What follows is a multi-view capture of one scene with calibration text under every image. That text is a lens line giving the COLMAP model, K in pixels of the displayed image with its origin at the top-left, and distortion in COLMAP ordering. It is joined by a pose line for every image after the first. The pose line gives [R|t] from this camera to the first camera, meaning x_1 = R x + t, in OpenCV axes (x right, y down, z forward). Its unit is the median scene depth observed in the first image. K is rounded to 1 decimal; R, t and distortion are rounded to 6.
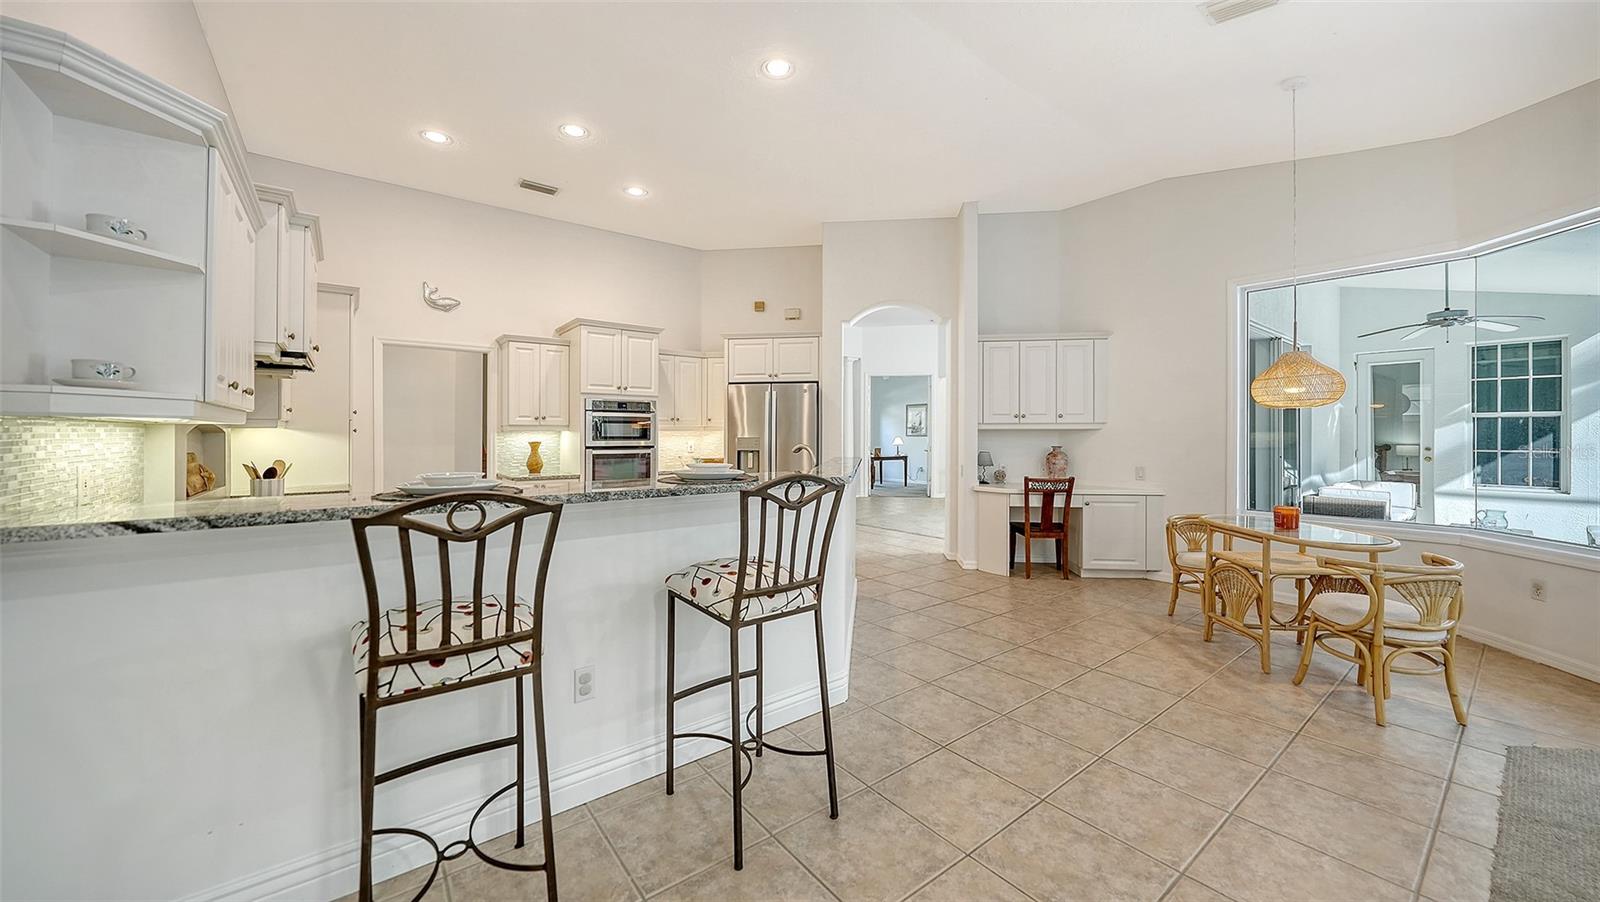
lens RADIAL K [[578.1, 0, 788.9], [0, 578.1, 433.3], [0, 0, 1]] dist [-0.000297, -0.001030]
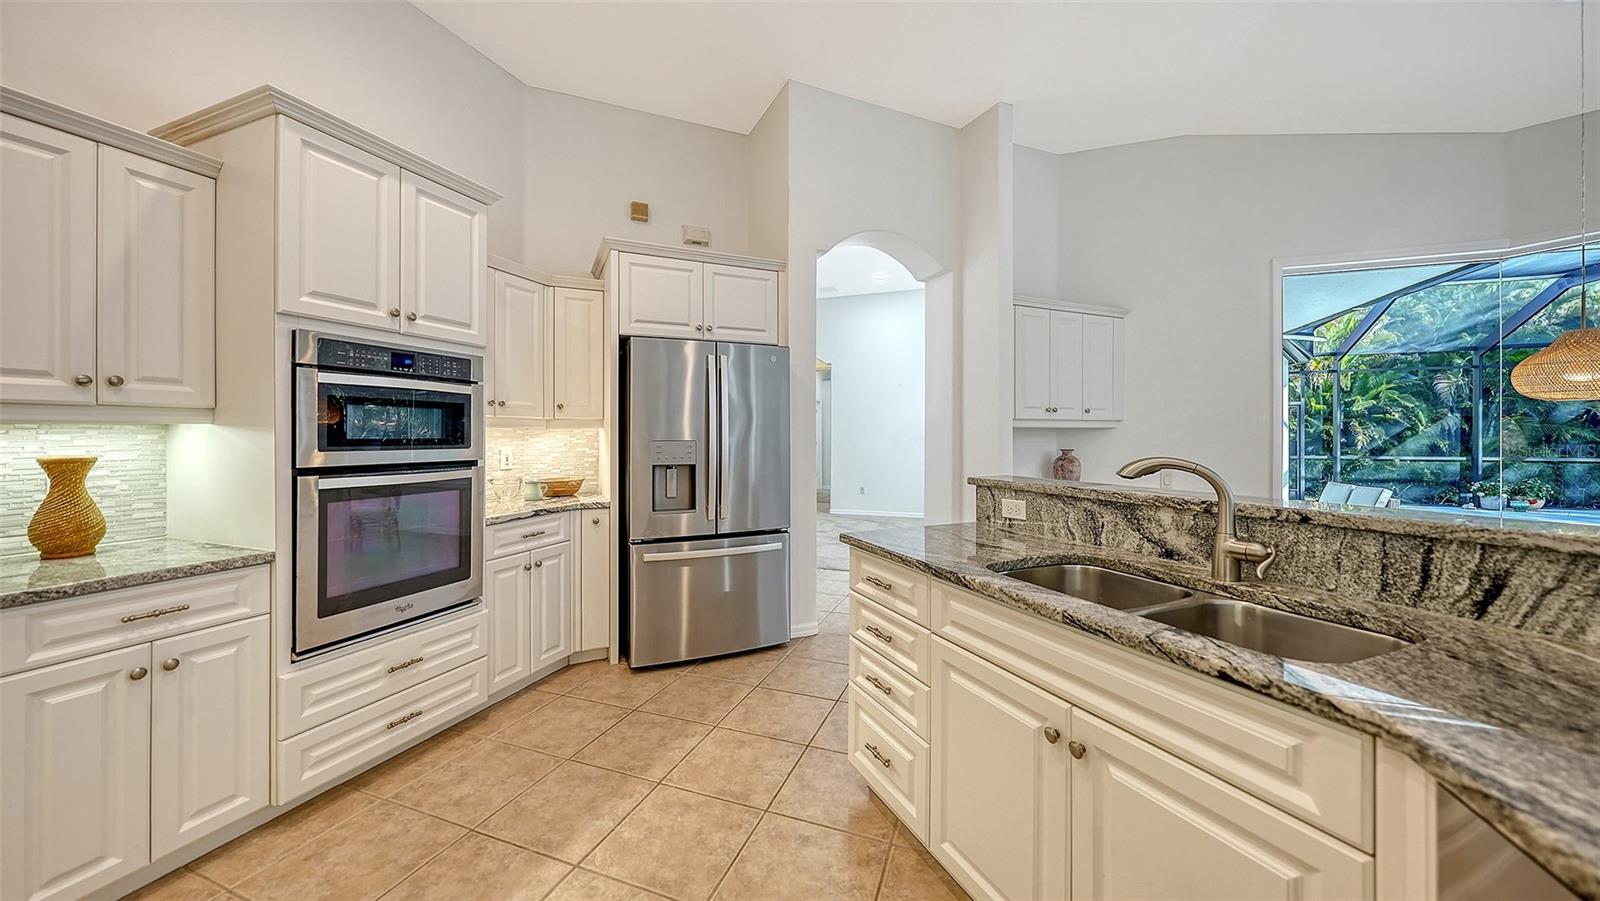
lens RADIAL K [[566.7, 0, 784.3], [0, 566.7, 435.0], [0, 0, 1]] dist [-0.002919, -0.000496]
pose [[0.849711, -0.001050, 0.527248, -0.296677], [0.001307, 0.999999, -0.000114, 0.003227], [-0.527247, 0.000786, 0.849712, 0.588354]]
